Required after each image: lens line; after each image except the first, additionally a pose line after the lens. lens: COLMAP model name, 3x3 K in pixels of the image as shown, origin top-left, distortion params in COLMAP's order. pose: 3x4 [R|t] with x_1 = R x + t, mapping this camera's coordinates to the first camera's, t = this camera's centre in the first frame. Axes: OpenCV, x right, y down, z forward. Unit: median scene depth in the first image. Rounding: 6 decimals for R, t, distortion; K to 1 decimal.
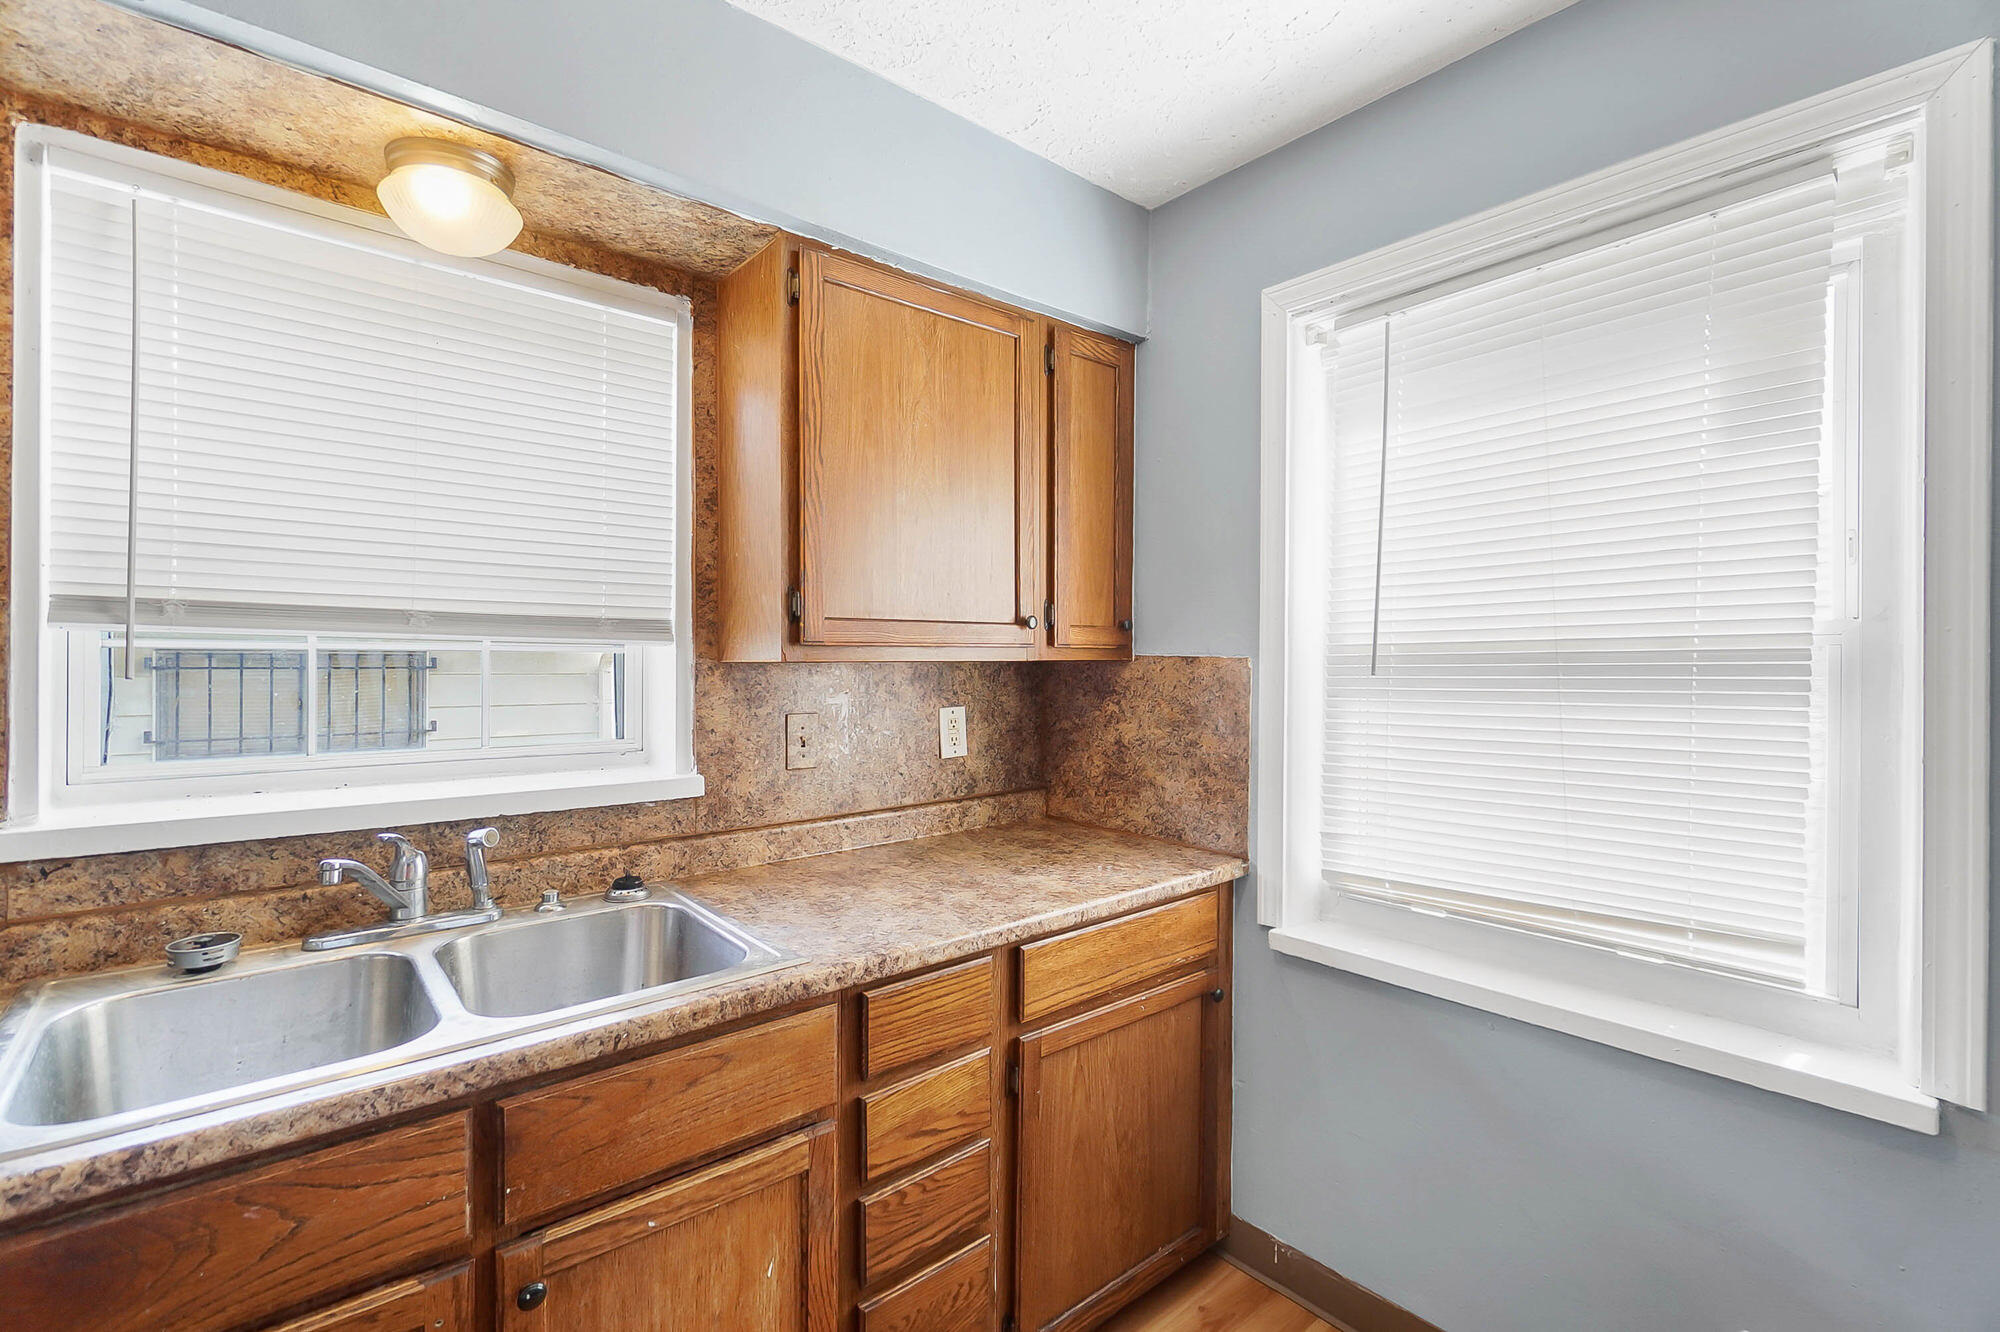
lens RADIAL K [[892.0, 0, 997.1], [0, 892.0, 657.4], [0, 0, 1]] dist [-0.000133, -0.000461]
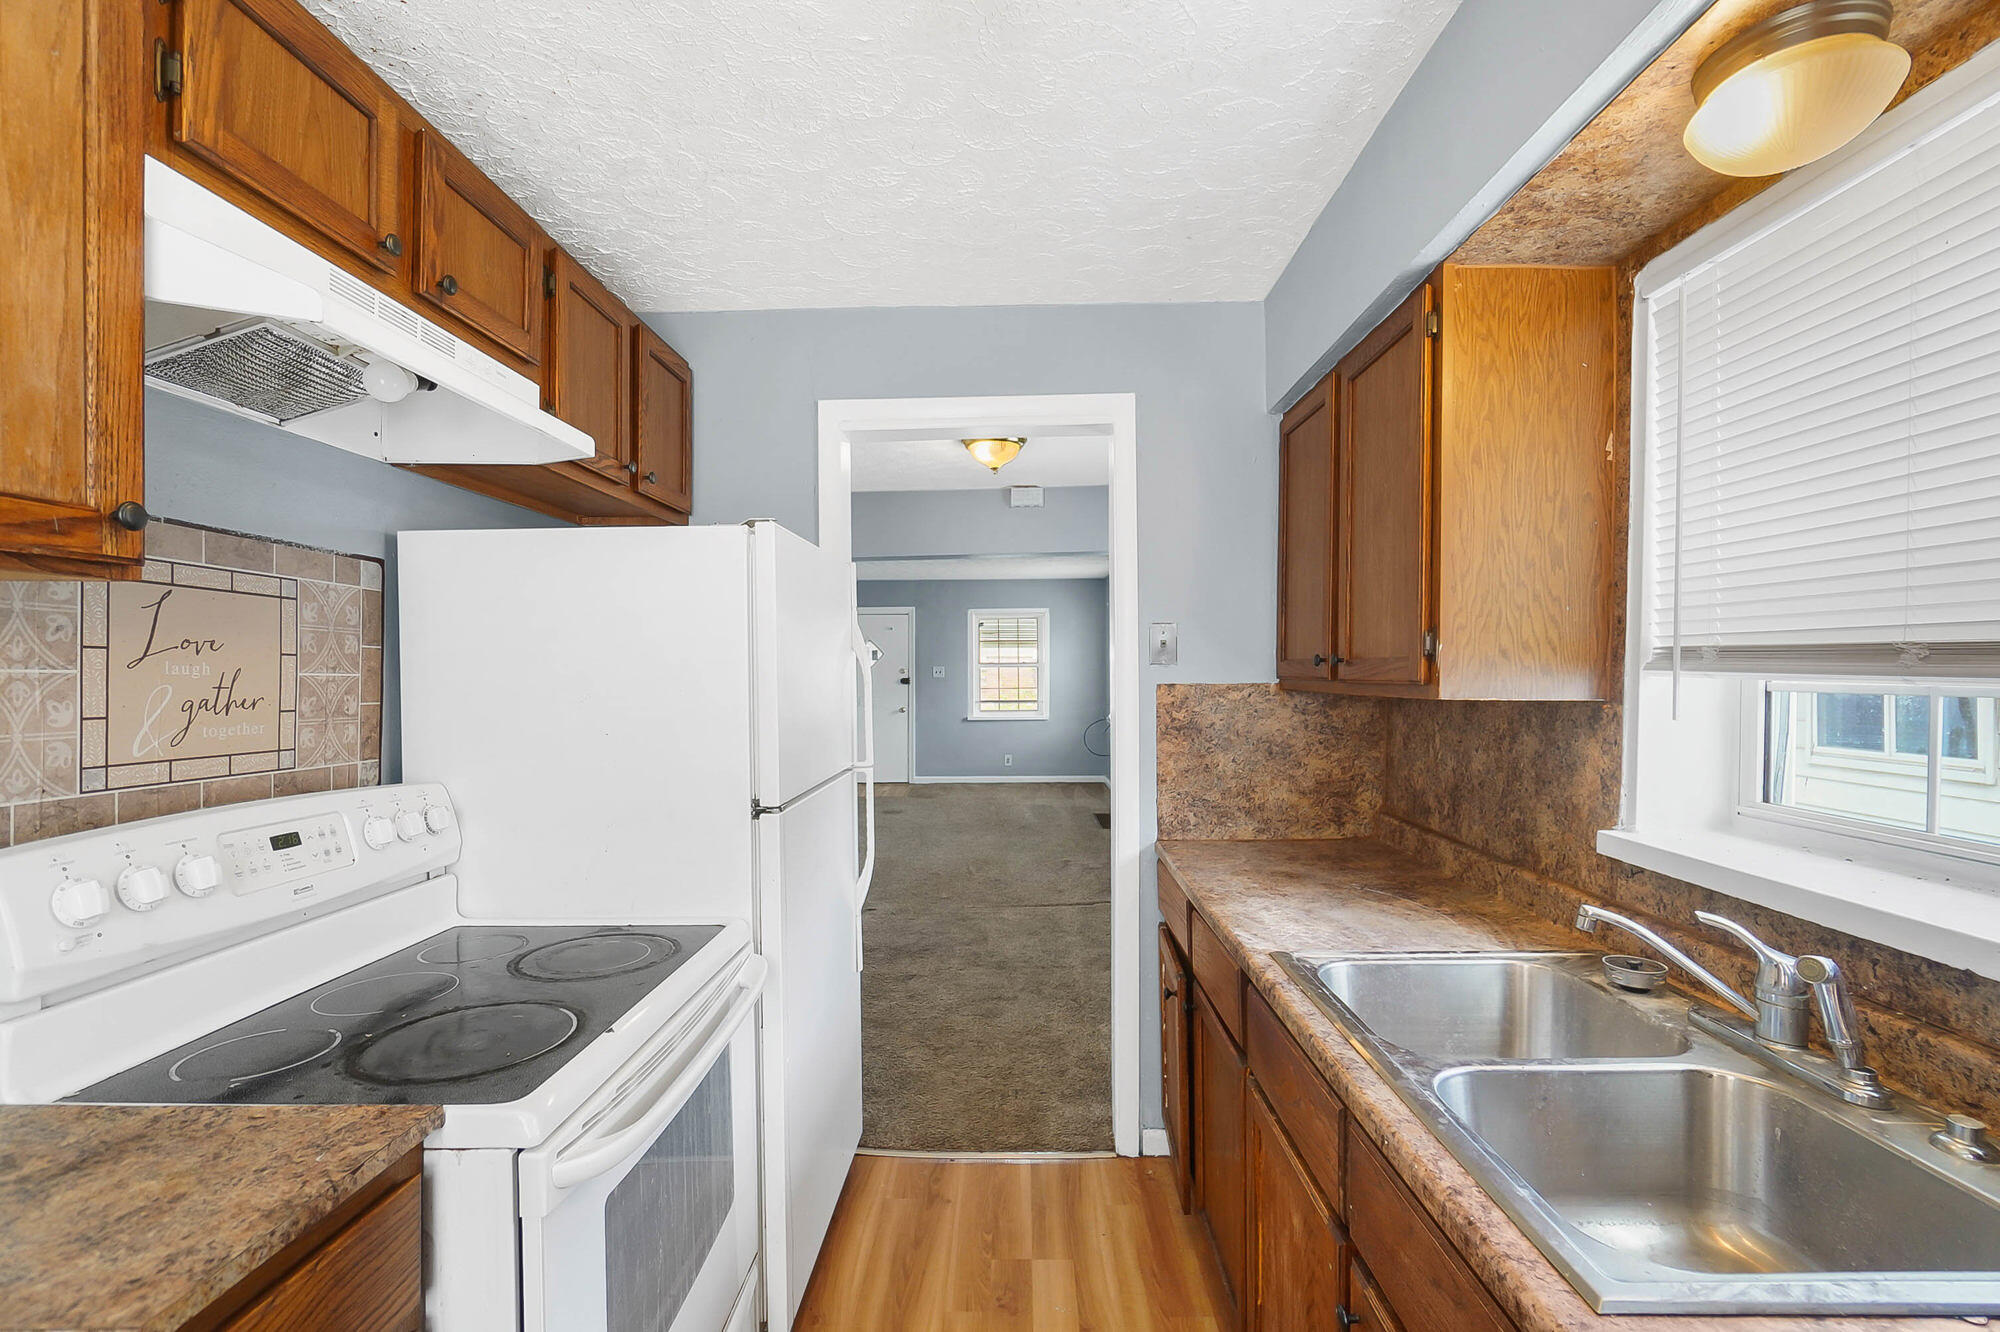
lens RADIAL K [[869.3, 0, 999.8], [0, 869.3, 682.1], [0, 0, 1]] dist [-0.003412, -0.001023]
pose [[-0.662108, 0.003432, -0.749401, 0.283099], [-0.005195, 0.999944, 0.009169, -0.020406], [0.749391, 0.009964, -0.662053, 0.761023]]
